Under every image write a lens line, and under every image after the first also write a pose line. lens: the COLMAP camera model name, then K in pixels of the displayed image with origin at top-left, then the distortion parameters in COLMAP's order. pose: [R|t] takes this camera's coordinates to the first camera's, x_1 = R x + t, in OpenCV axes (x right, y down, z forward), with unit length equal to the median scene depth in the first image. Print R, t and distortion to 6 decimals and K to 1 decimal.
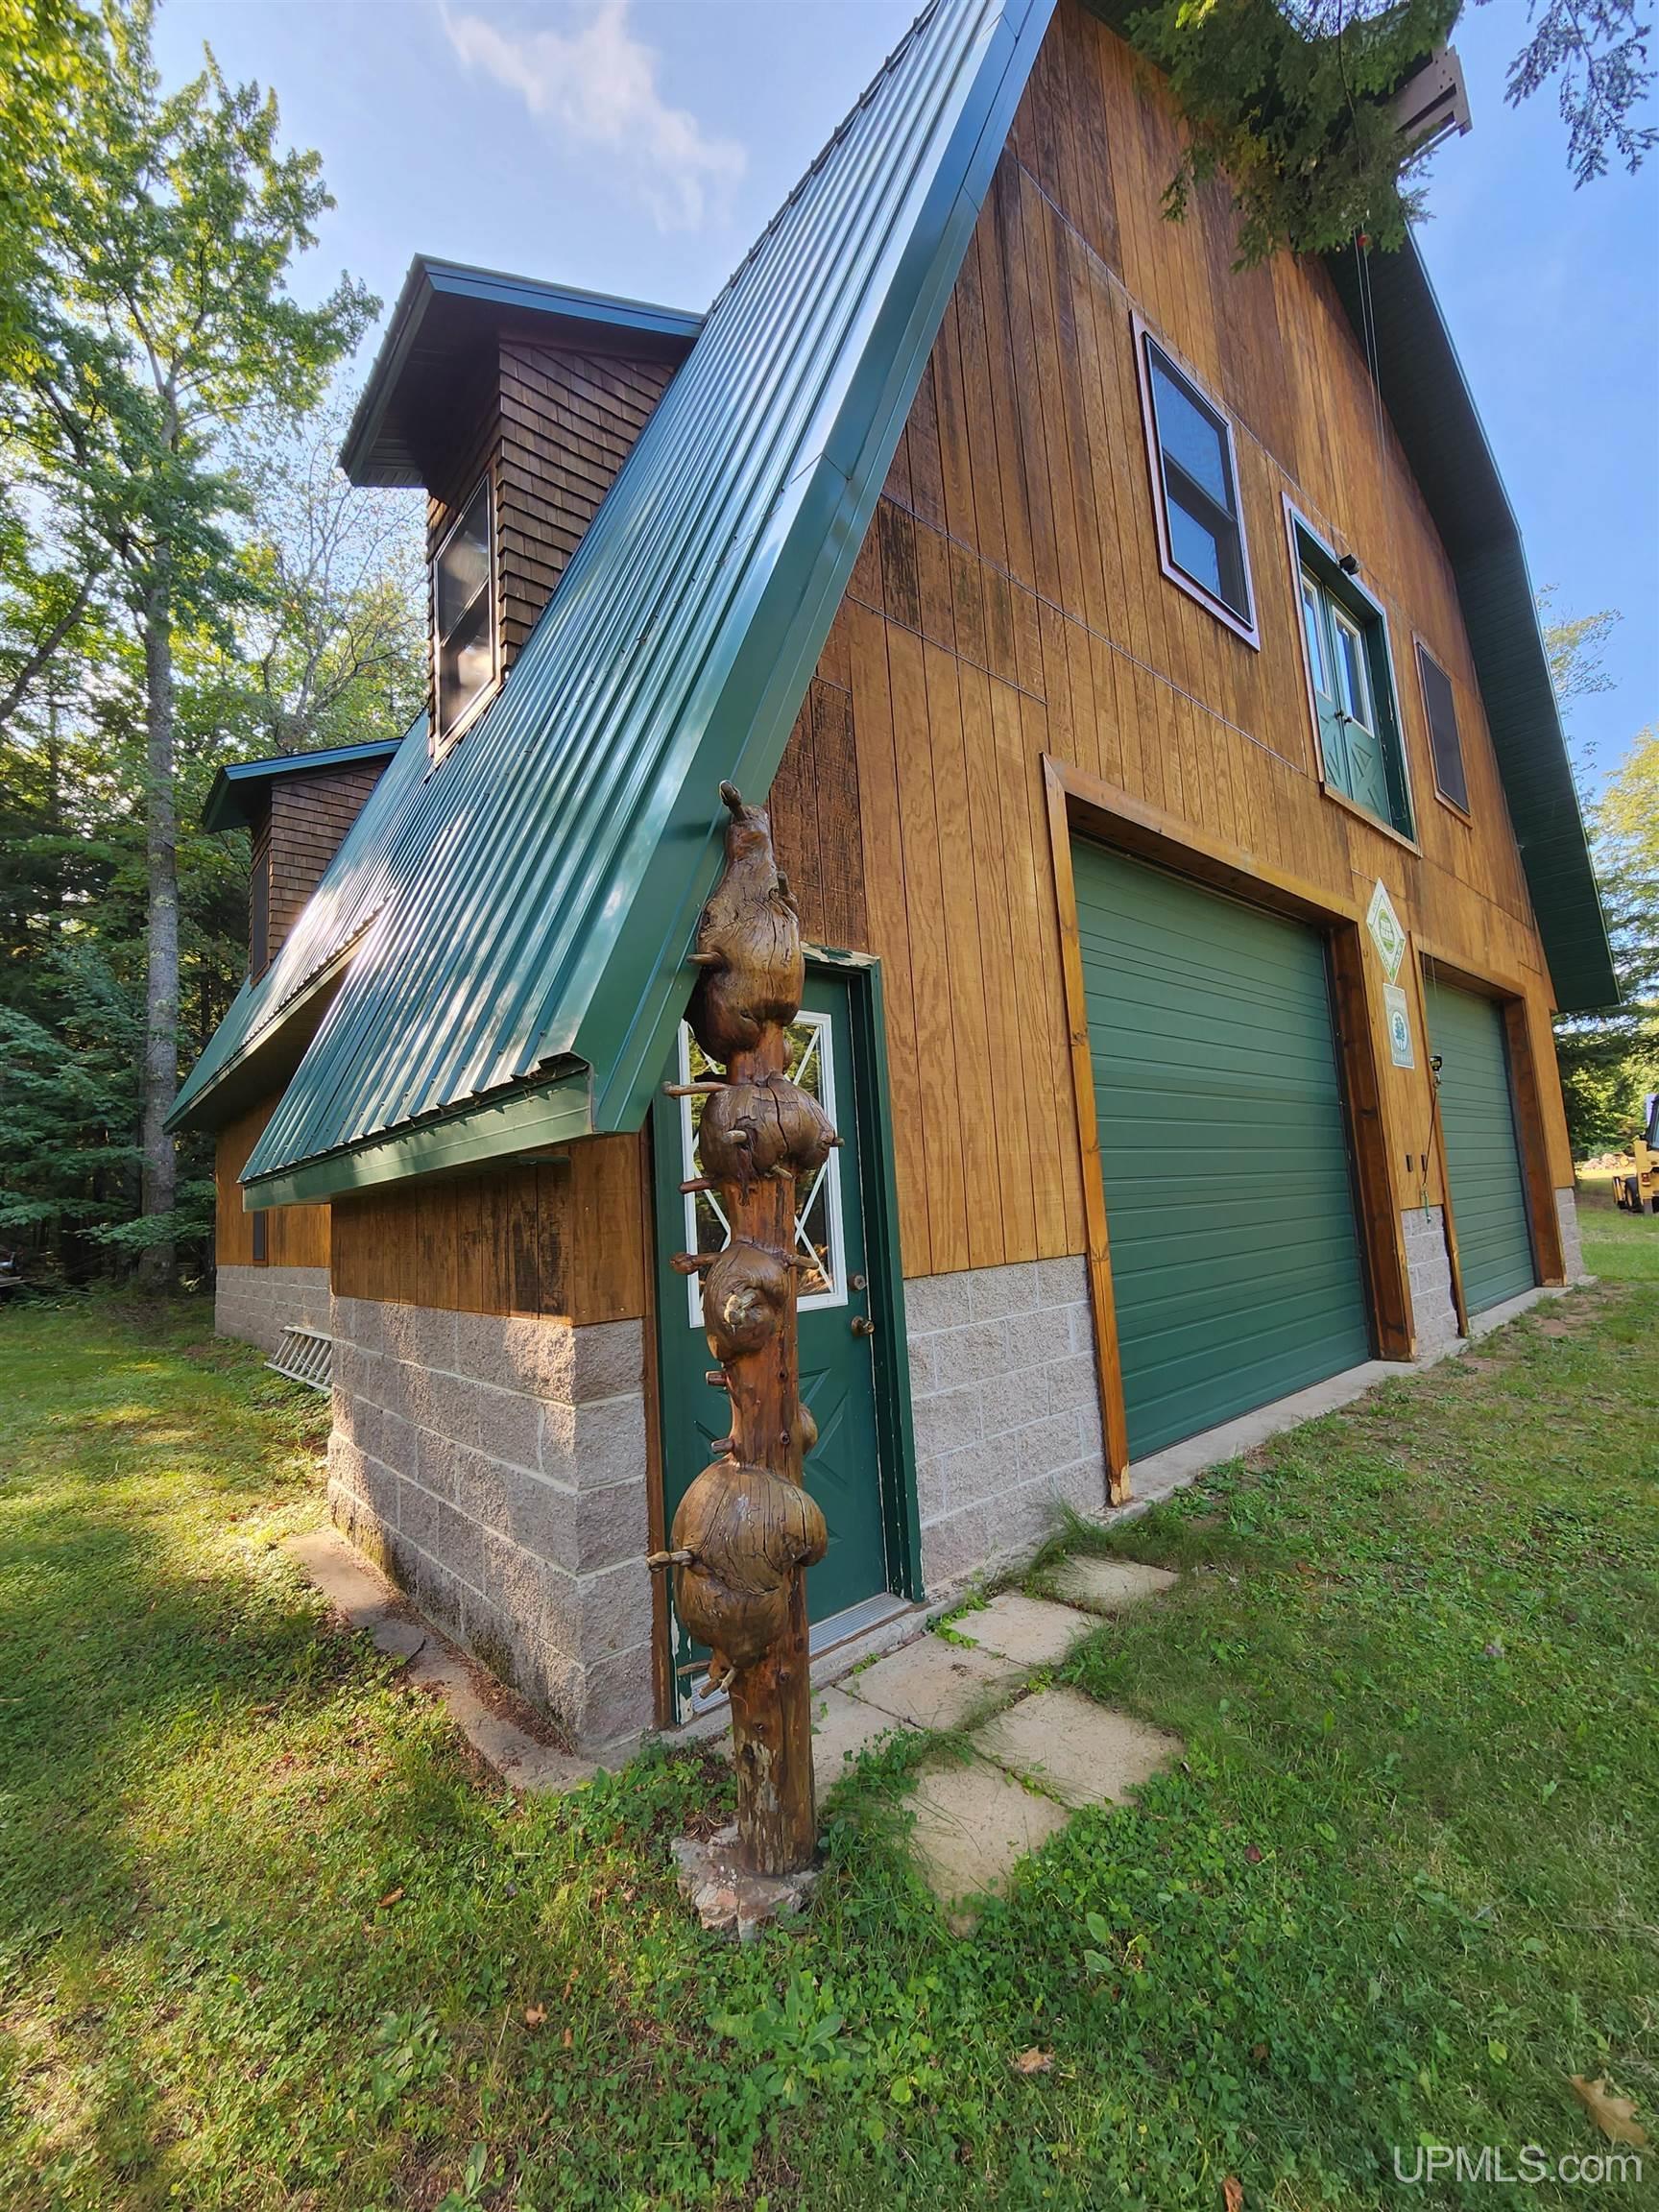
lens RADIAL K [[895.0, 0, 835.3], [0, 895.0, 1110.6], [0, 0, 1]] dist [-0.013305, 0.002340]
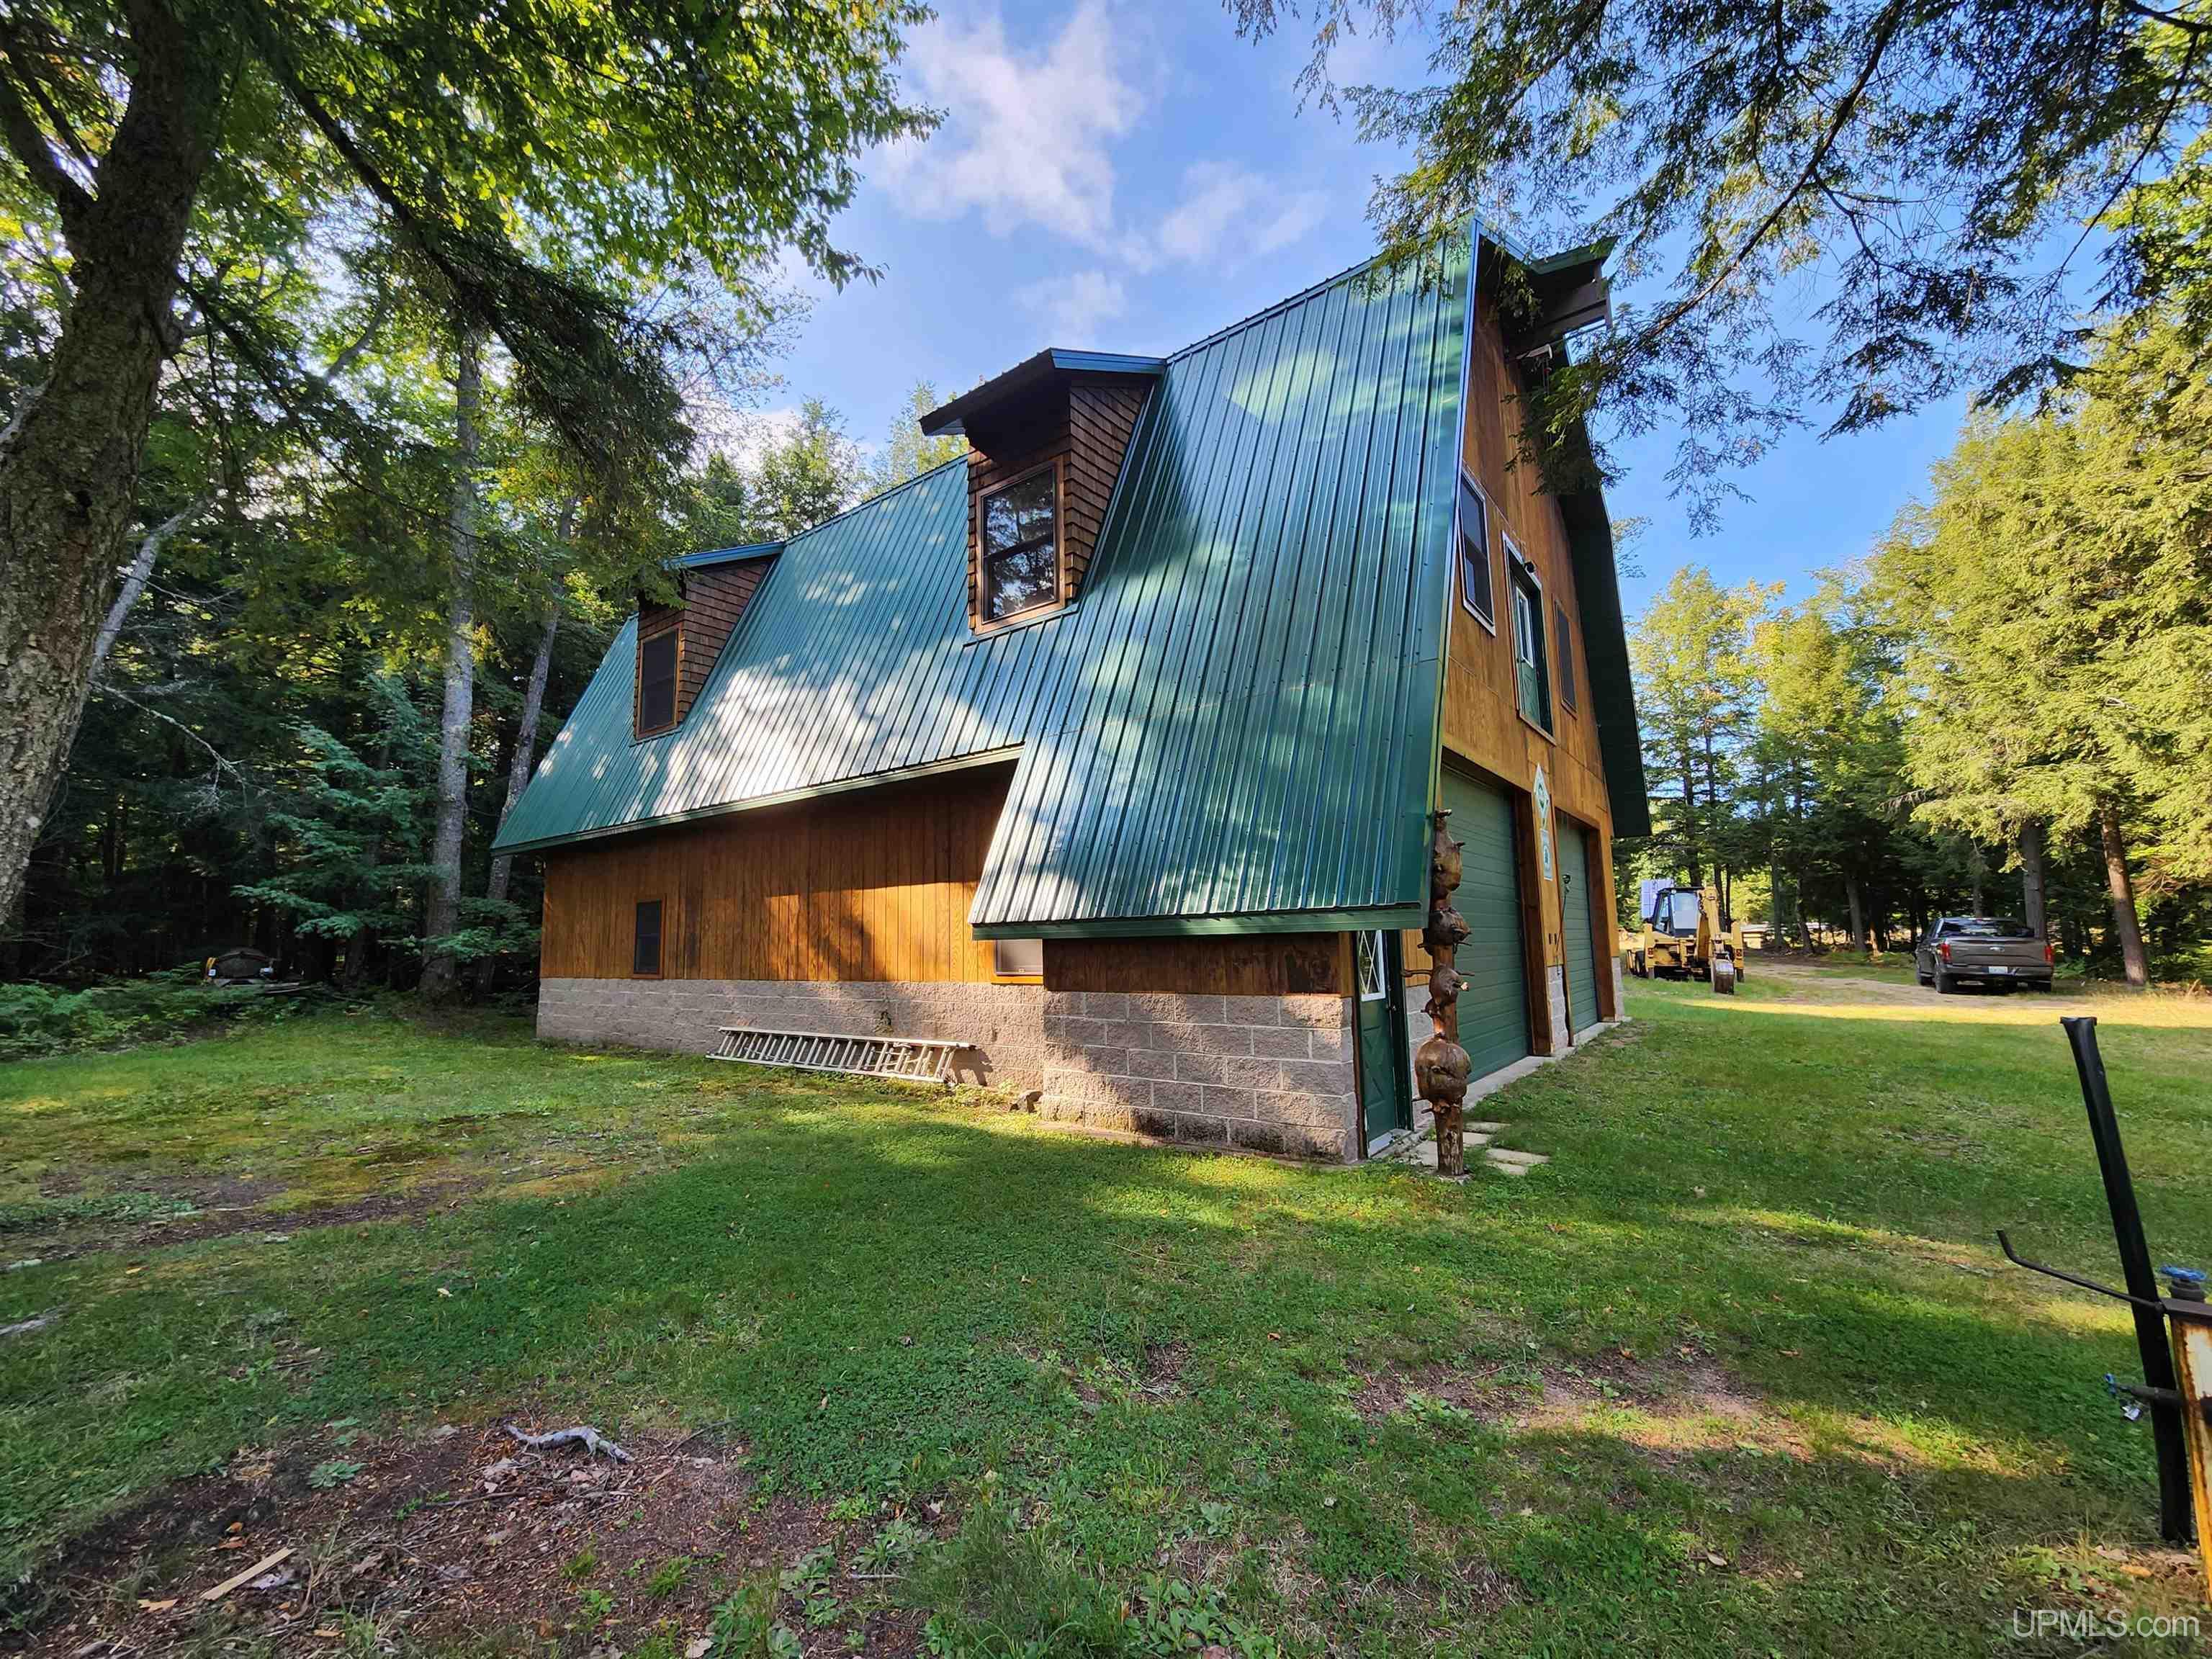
lens RADIAL K [[895.0, 0, 1099.2], [0, 895.0, 825.9], [0, 0, 1]] dist [-0.013305, 0.002340]
pose [[0.978860, 0.067625, 0.193029, -0.451622], [-0.061655, 0.997420, -0.036776, -0.032506], [-0.195018, 0.024098, 0.980504, -0.413314]]
